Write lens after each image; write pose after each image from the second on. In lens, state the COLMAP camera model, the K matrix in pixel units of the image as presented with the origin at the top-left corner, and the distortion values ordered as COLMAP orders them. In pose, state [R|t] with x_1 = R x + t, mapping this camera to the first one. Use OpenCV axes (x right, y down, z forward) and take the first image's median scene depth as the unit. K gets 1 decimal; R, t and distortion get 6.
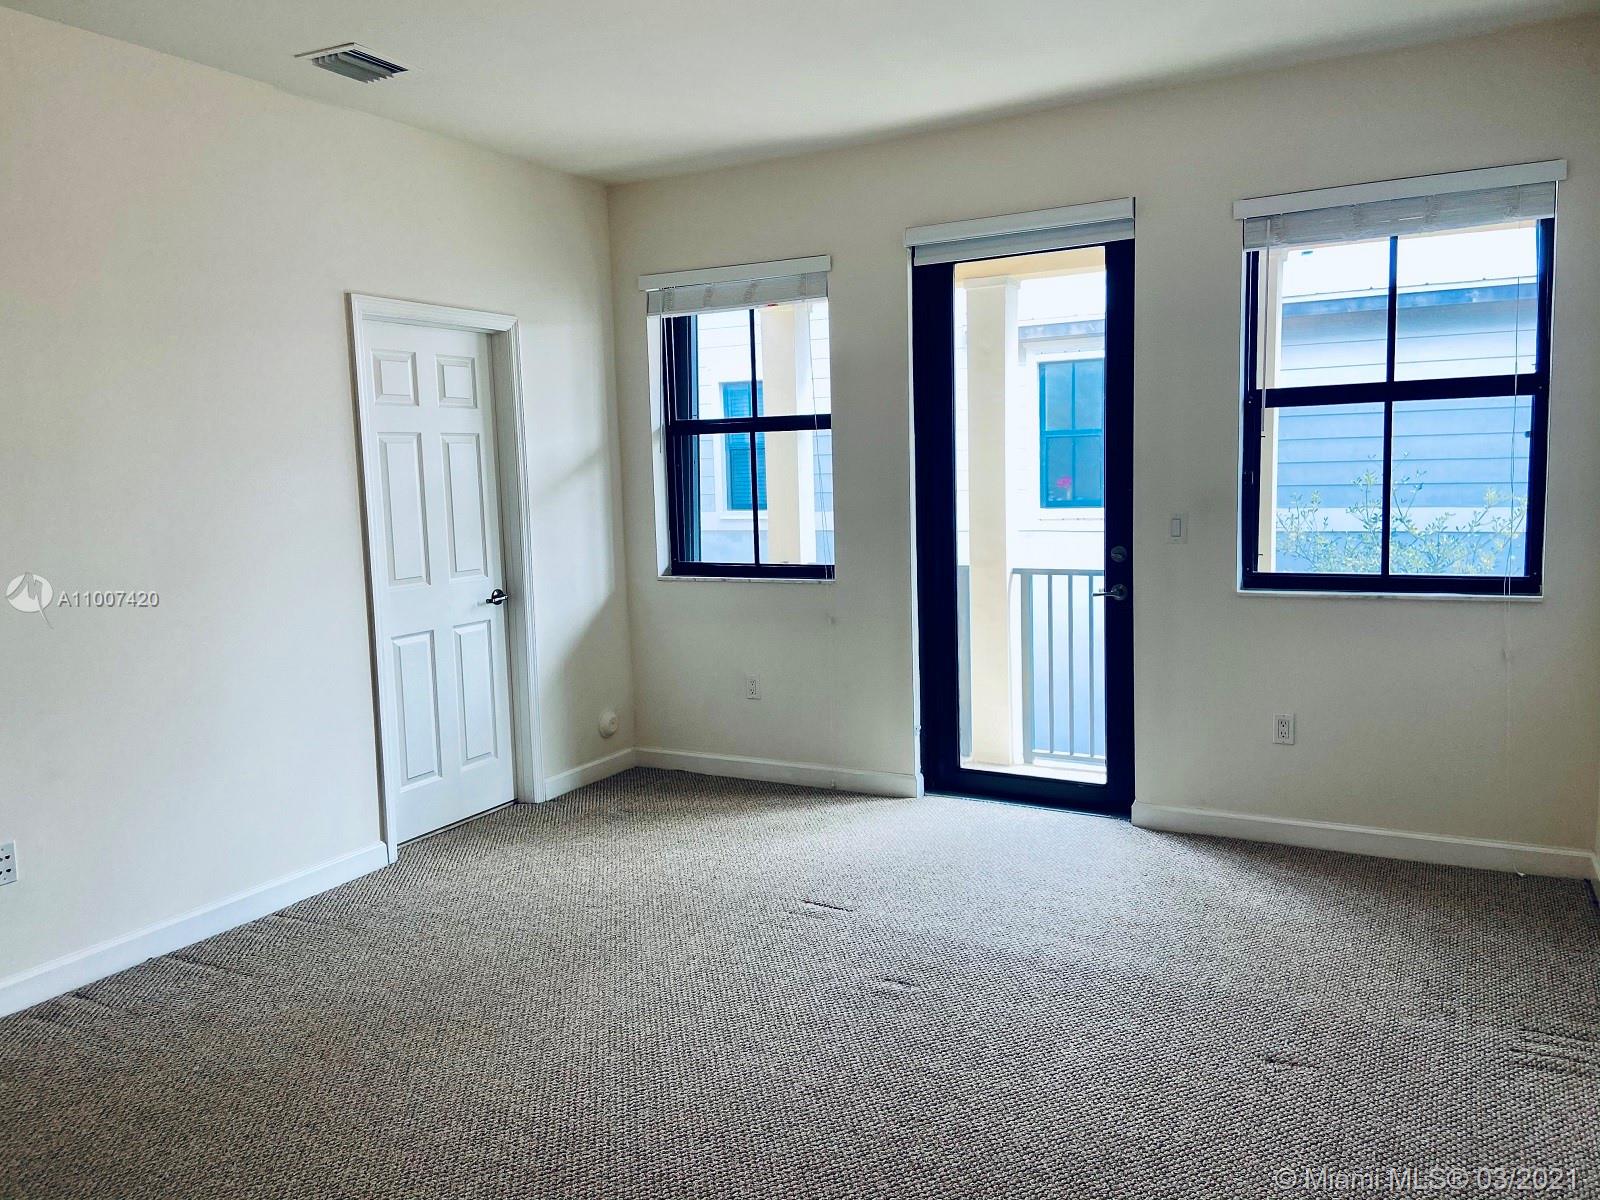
lens RADIAL K [[1206.8, 0, 787.8], [0, 1206.8, 581.5], [0, 0, 1]] dist [0.119636, -0.136590]
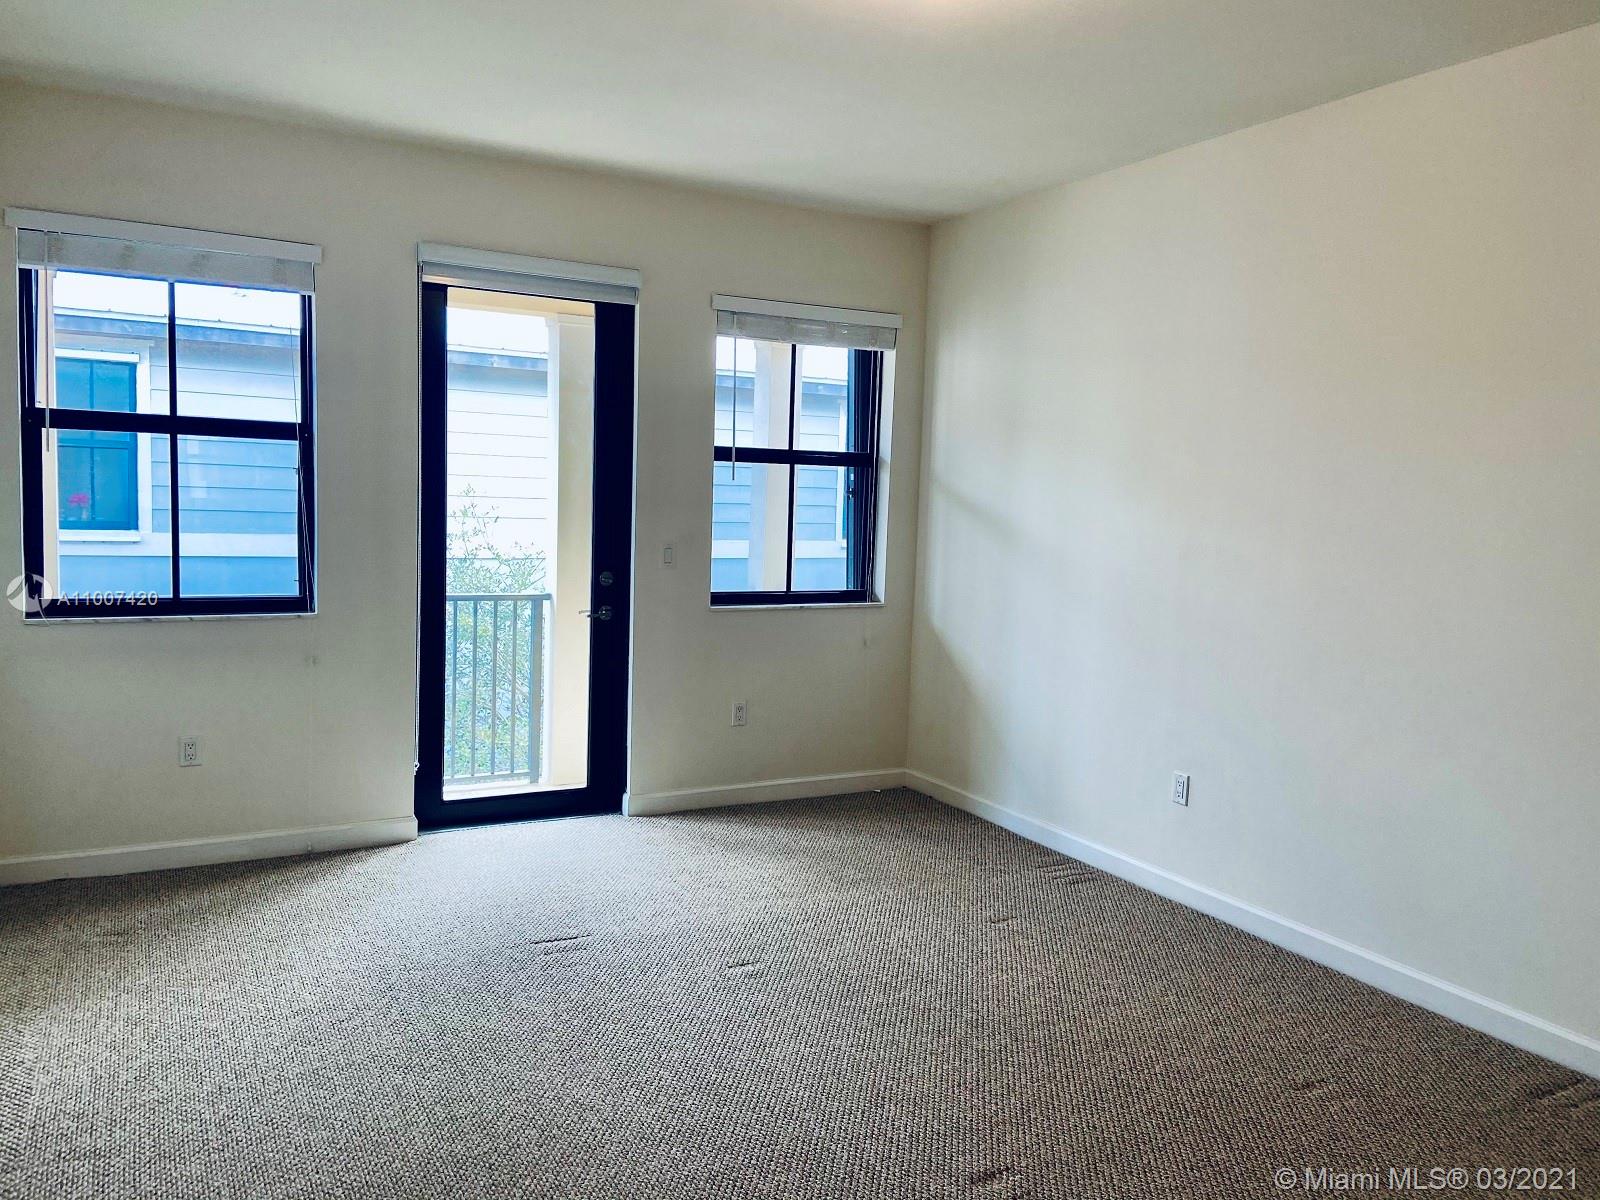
lens RADIAL K [[1174.5, 0, 804.1], [0, 1174.5, 586.5], [0, 0, 1]] dist [0.107443, -0.111805]
pose [[0.550472, -0.018071, 0.834658, -0.537018], [0.036015, 0.999349, -0.002115, -0.006601], [-0.834076, 0.031225, 0.550765, 0.247986]]
